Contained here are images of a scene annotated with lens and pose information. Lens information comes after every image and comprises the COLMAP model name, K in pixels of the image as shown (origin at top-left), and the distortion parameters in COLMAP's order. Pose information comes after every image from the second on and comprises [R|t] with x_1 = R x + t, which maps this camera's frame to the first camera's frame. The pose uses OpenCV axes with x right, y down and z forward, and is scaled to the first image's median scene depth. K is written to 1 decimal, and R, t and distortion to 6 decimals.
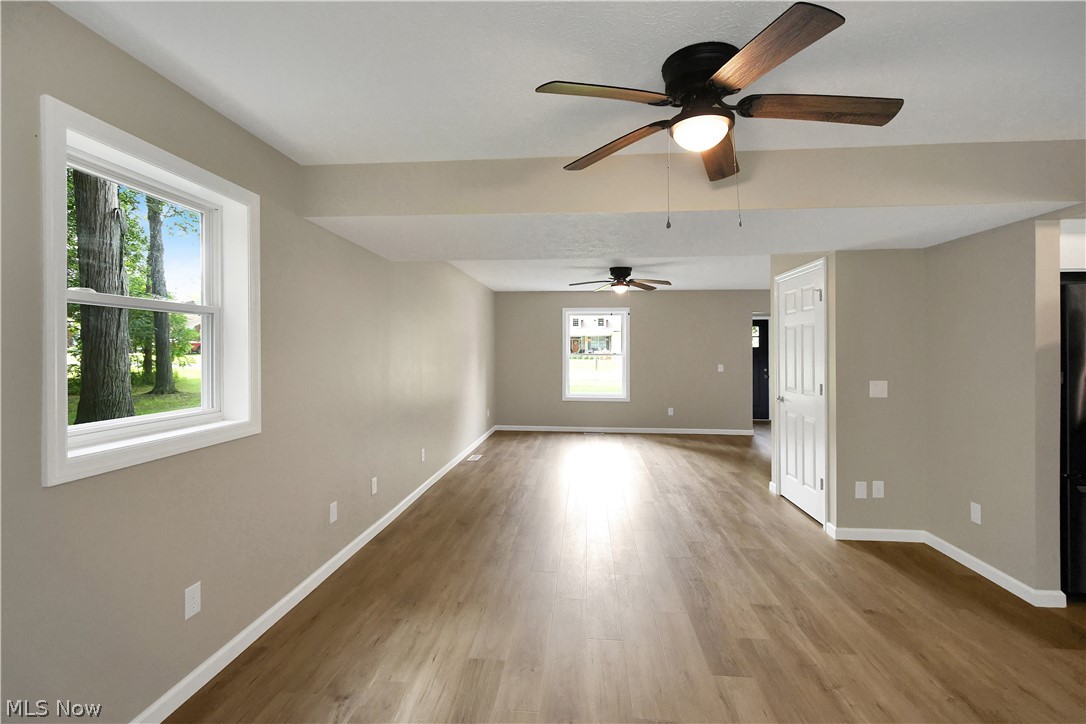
lens RADIAL K [[507.8, 0, 551.7], [0, 507.8, 347.8], [0, 0, 1]] dist [-0.000854, 0.000291]
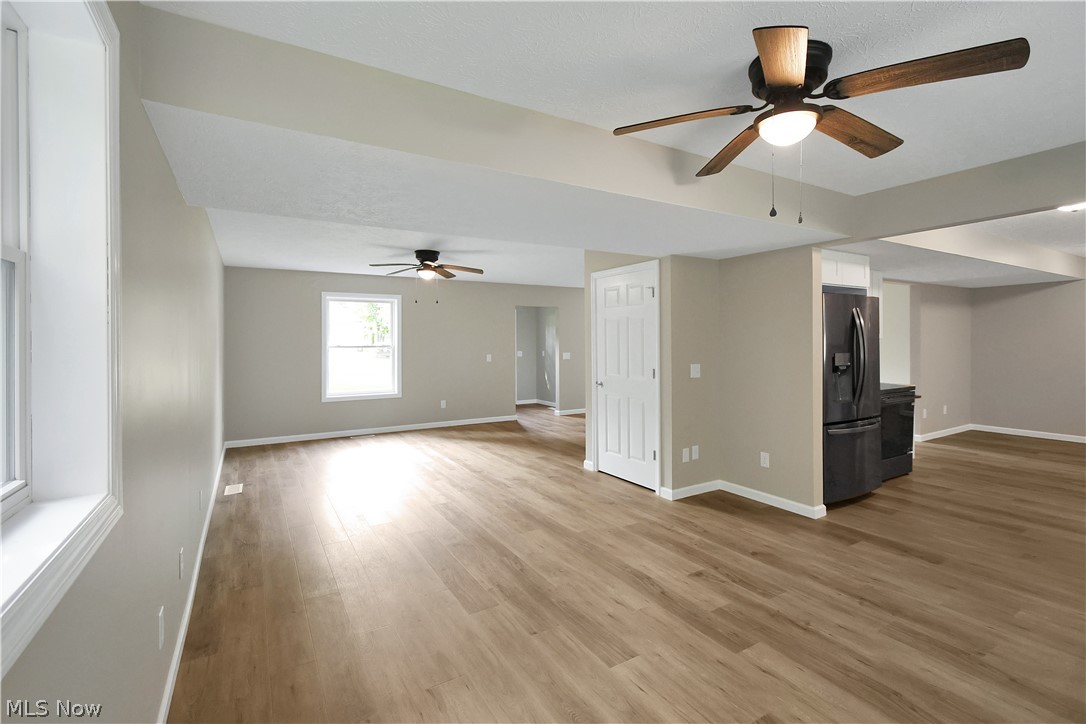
lens RADIAL K [[495.9, 0, 559.2], [0, 495.9, 335.8], [0, 0, 1]] dist [0.002391, 0.000500]
pose [[0.803367, -0.002209, 0.595481, -0.333471], [0.005577, 0.999977, -0.003814, -0.000680], [-0.595459, 0.006386, 0.803361, 0.231535]]
